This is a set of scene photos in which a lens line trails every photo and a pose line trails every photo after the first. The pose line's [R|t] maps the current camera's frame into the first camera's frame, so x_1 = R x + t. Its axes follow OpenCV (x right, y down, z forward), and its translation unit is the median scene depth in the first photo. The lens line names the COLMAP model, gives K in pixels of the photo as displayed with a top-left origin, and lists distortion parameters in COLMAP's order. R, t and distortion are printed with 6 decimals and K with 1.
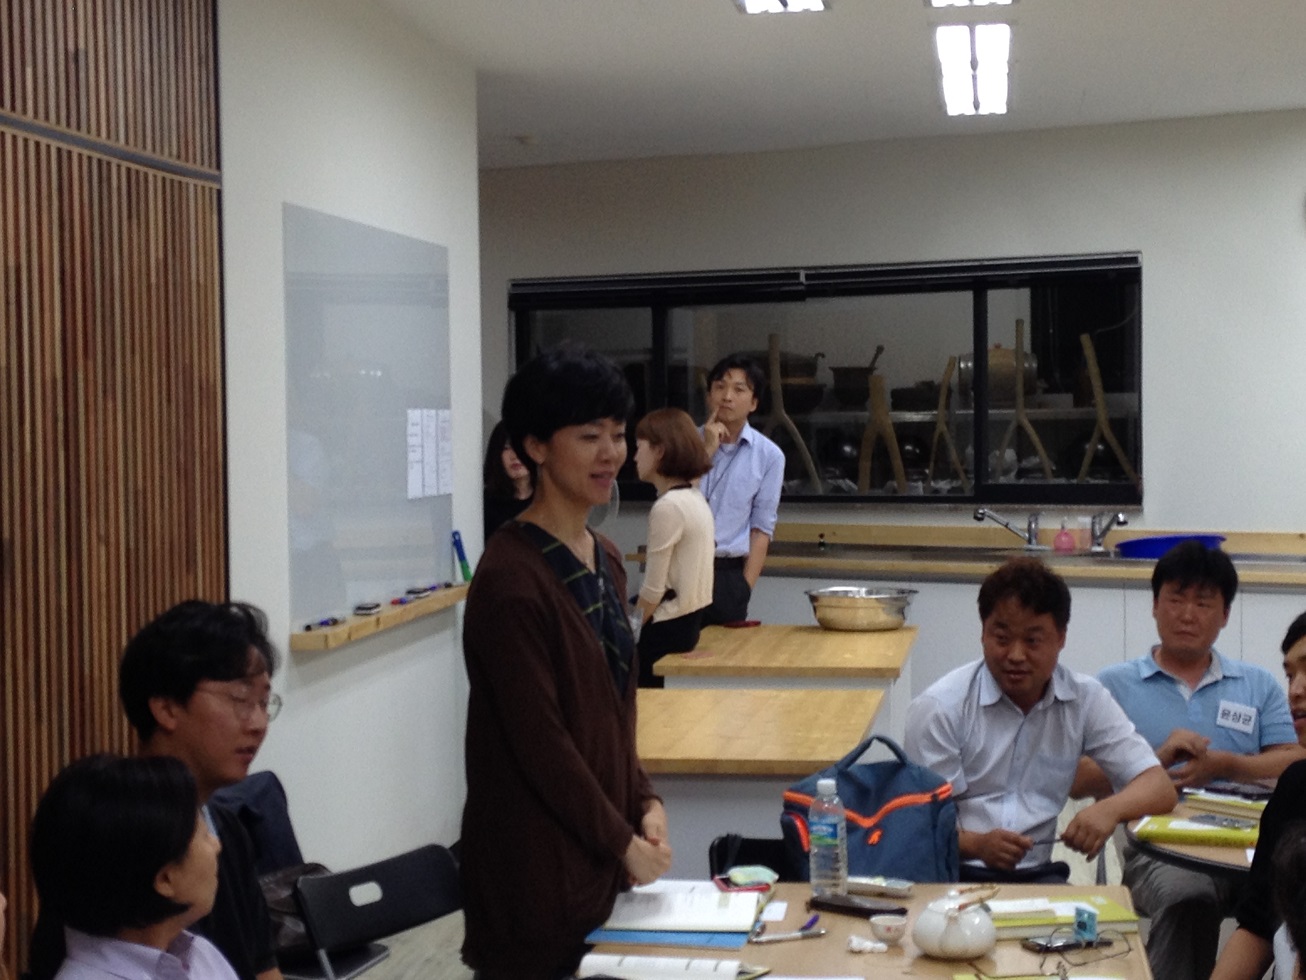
lens RADIAL K [[2601.2, 0, 650.5], [0, 2601.2, 495.2], [0, 0, 1]] dist [0.144793, 0.158655]
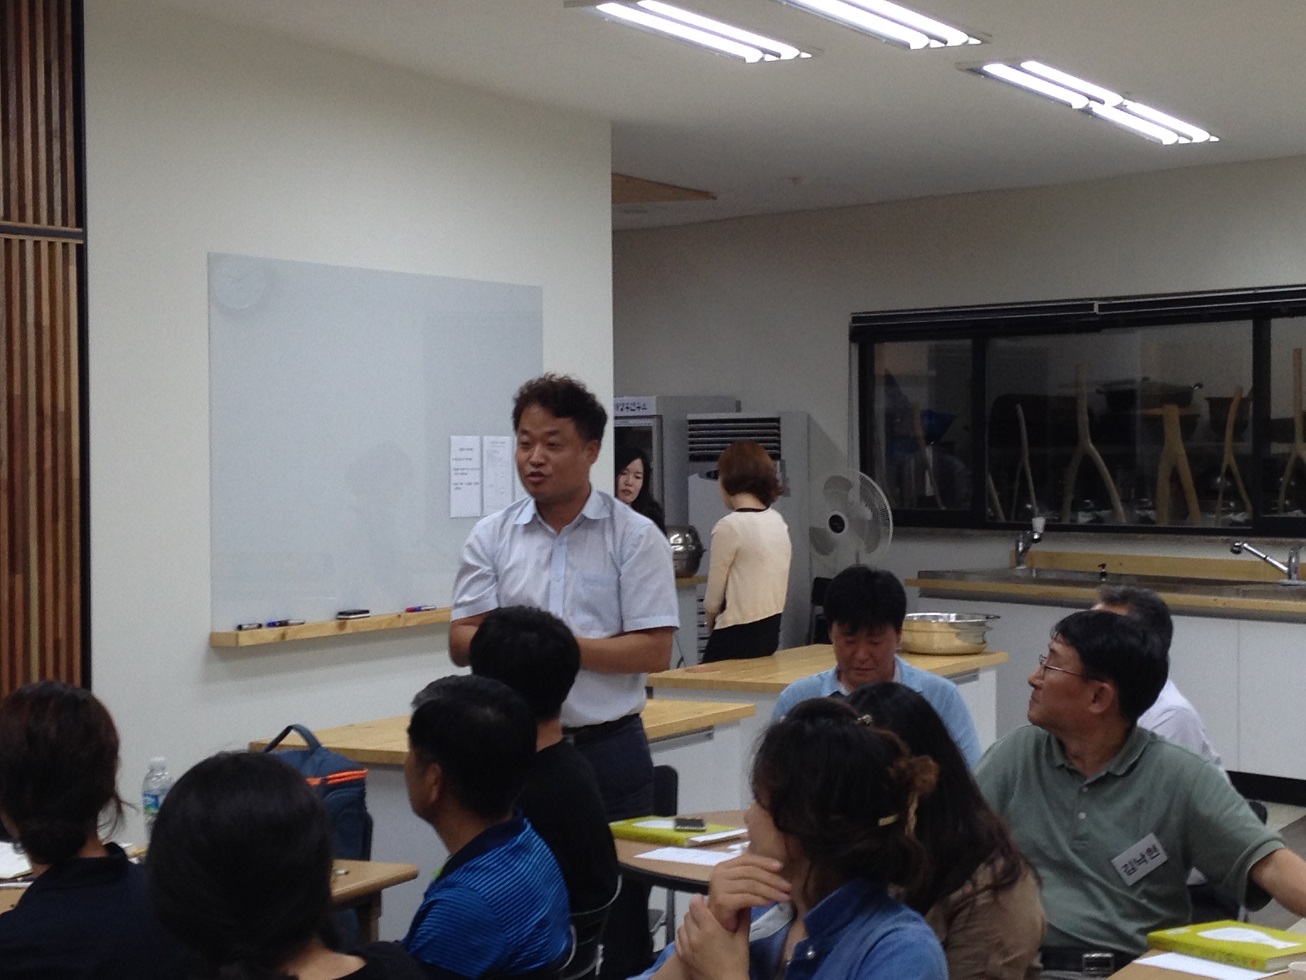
lens RADIAL K [[2601.2, 0, 650.5], [0, 2601.2, 495.2], [0, 0, 1]] dist [0.144793, 0.158655]
pose [[0.947033, 0.013783, -0.320841, 0.233664], [-0.017418, 0.999812, -0.008464, -0.000046], [0.320664, 0.013604, 0.947095, -0.009356]]
